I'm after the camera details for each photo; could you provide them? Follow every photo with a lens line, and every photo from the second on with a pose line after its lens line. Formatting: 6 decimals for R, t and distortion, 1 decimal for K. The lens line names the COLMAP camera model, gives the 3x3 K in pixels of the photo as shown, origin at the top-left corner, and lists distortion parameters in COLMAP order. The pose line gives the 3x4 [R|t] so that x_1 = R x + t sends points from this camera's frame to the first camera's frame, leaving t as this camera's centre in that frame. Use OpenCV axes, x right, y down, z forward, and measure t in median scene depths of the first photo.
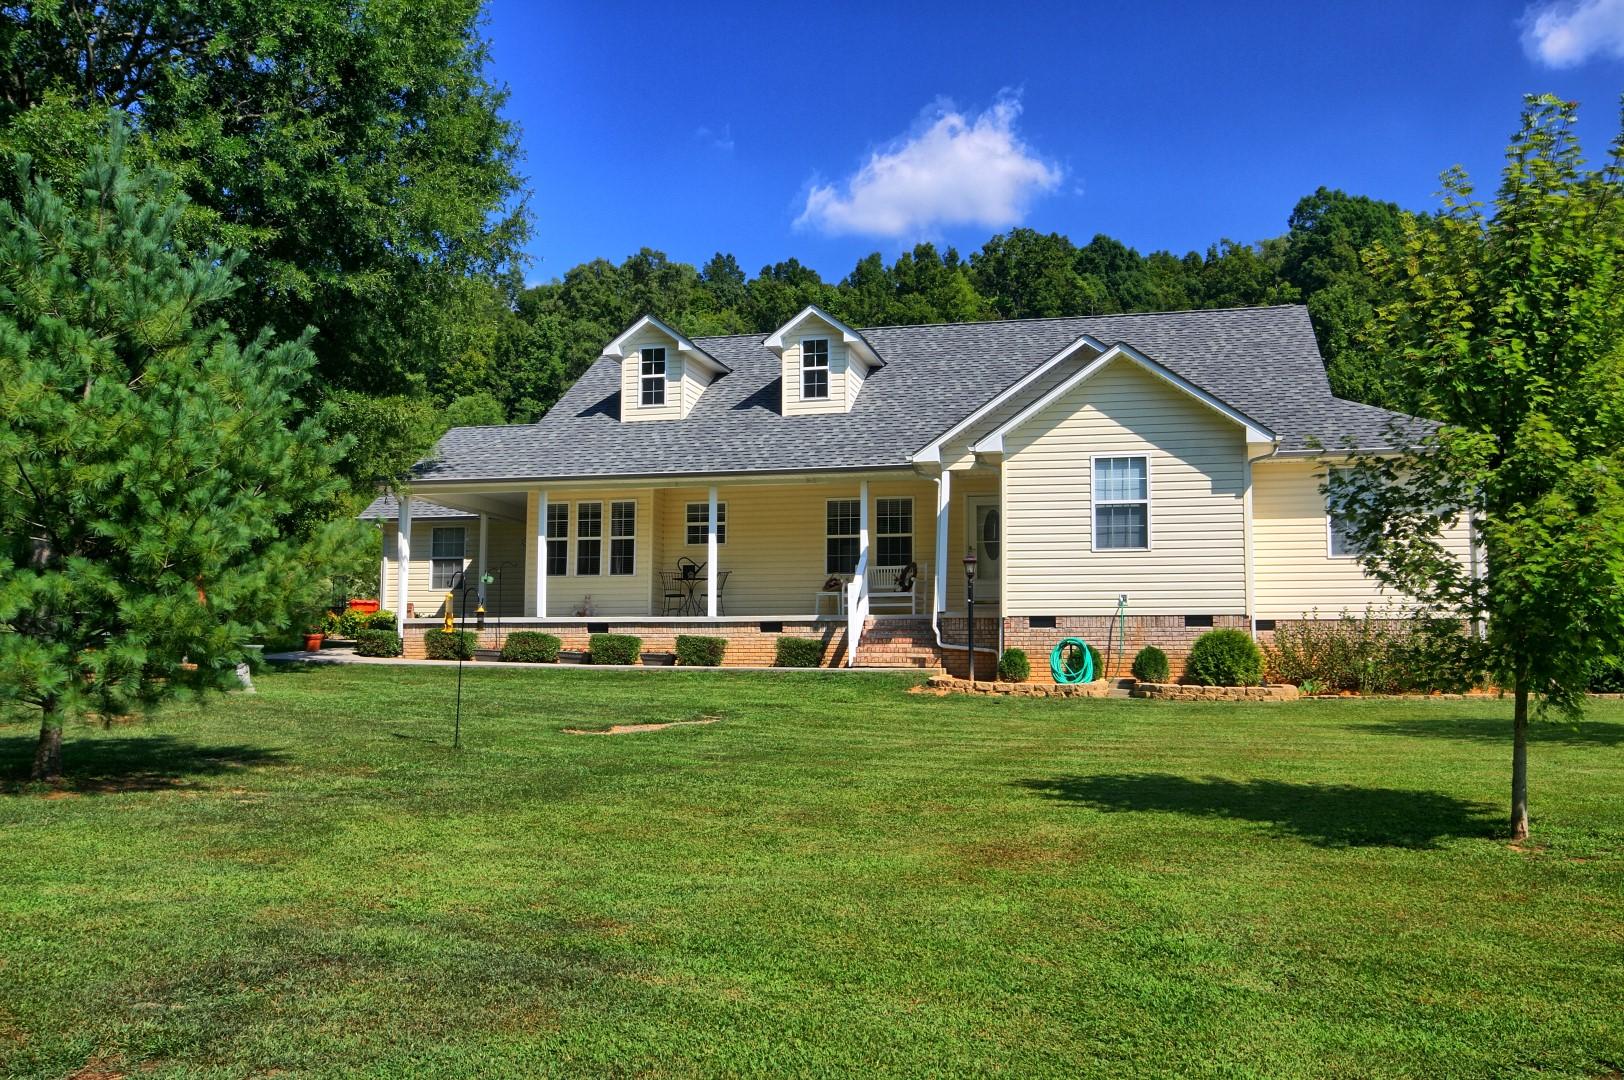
lens RADIAL K [[1438.1, 0, 811.3], [0, 1438.1, 537.6], [0, 0, 1]] dist [0.007076, -0.008585]
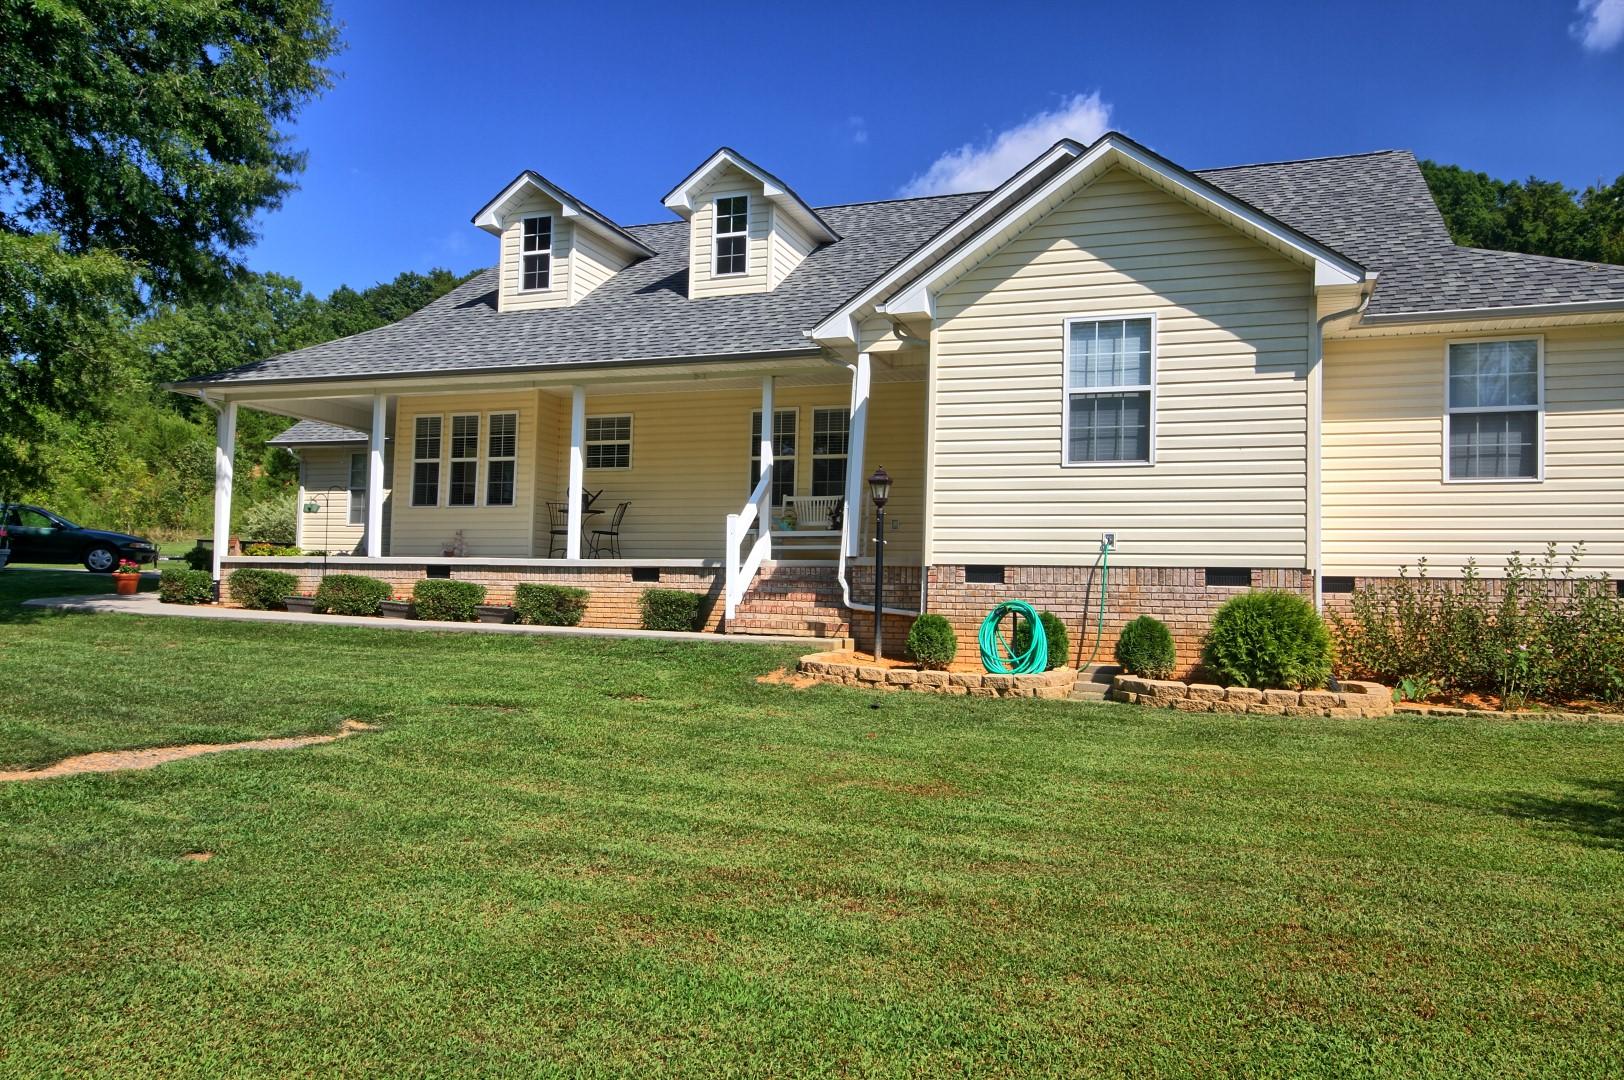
lens RADIAL K [[1139.7, 0, 839.9], [0, 1139.7, 548.5], [0, 0, 1]] dist [0.004109, 0.011728]
pose [[0.993865, 0.014211, -0.109679, 0.143675], [-0.009564, 0.999039, 0.042780, 0.024000], [0.110182, -0.041468, 0.993046, 0.450952]]
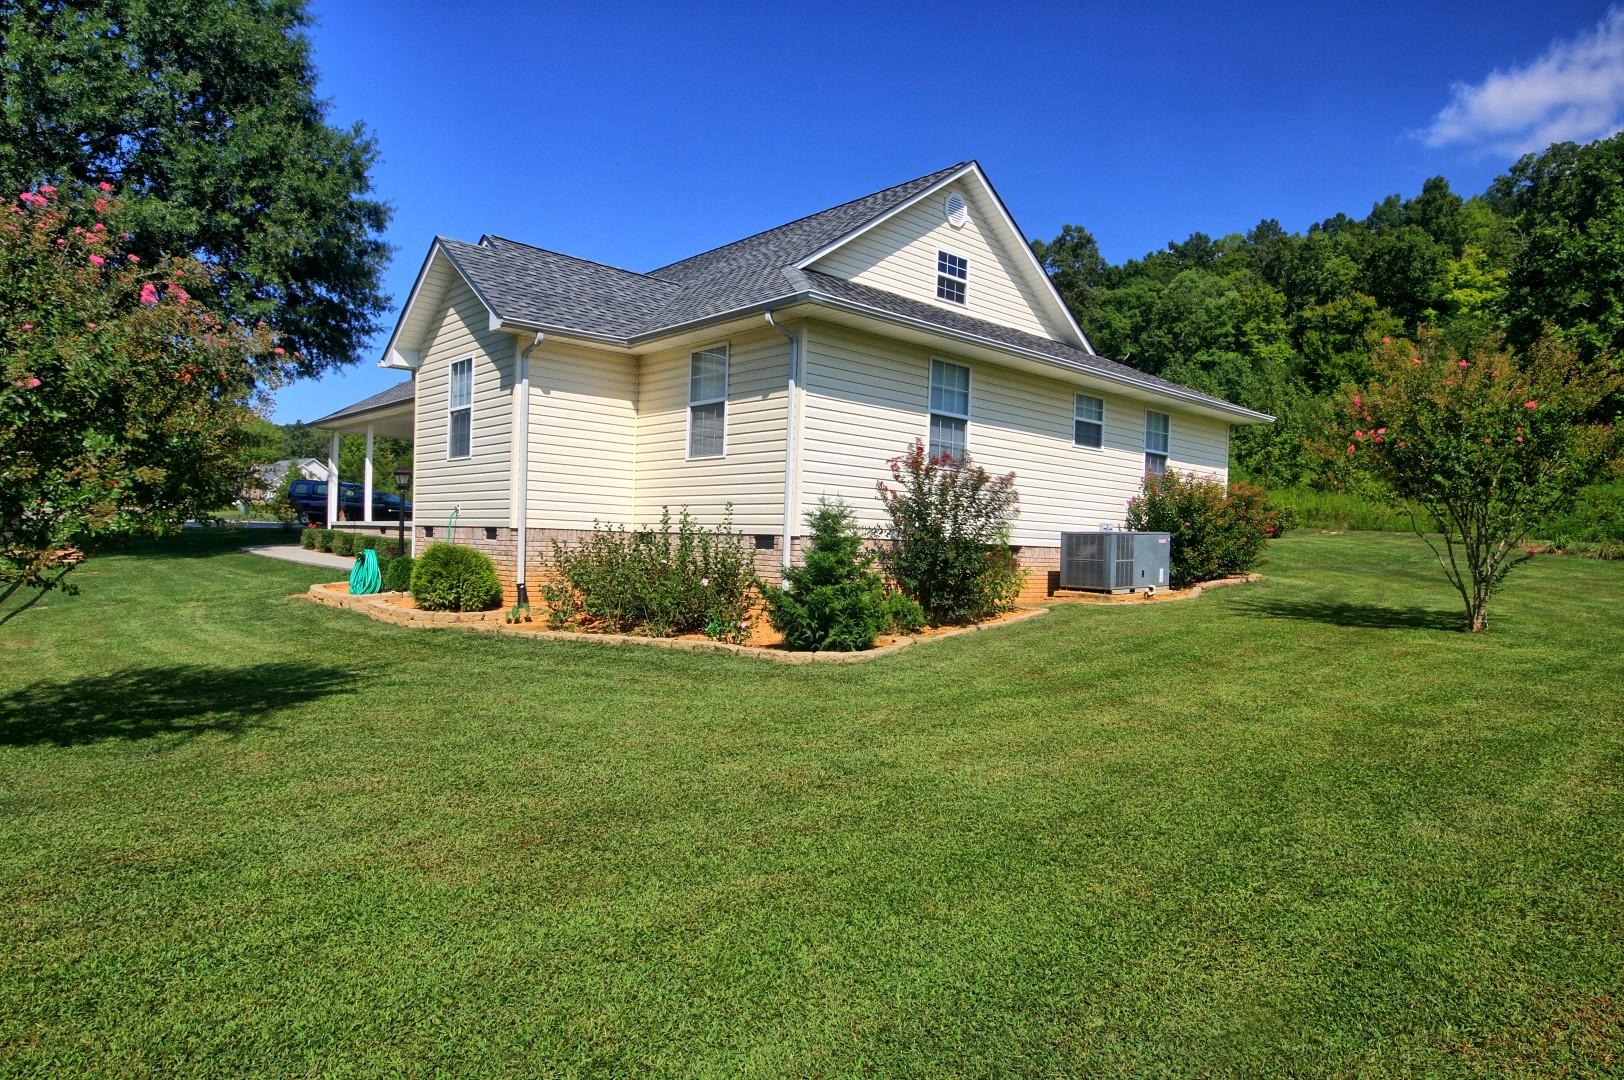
lens RADIAL K [[973.7, 0, 808.0], [0, 973.7, 546.5], [0, 0, 1]] dist [0.006134, 0.009388]
pose [[0.817282, 0.021550, -0.575835, 0.732568], [0.028897, 0.996510, 0.078308, 0.021866], [0.575513, -0.080640, 0.813807, 0.561624]]
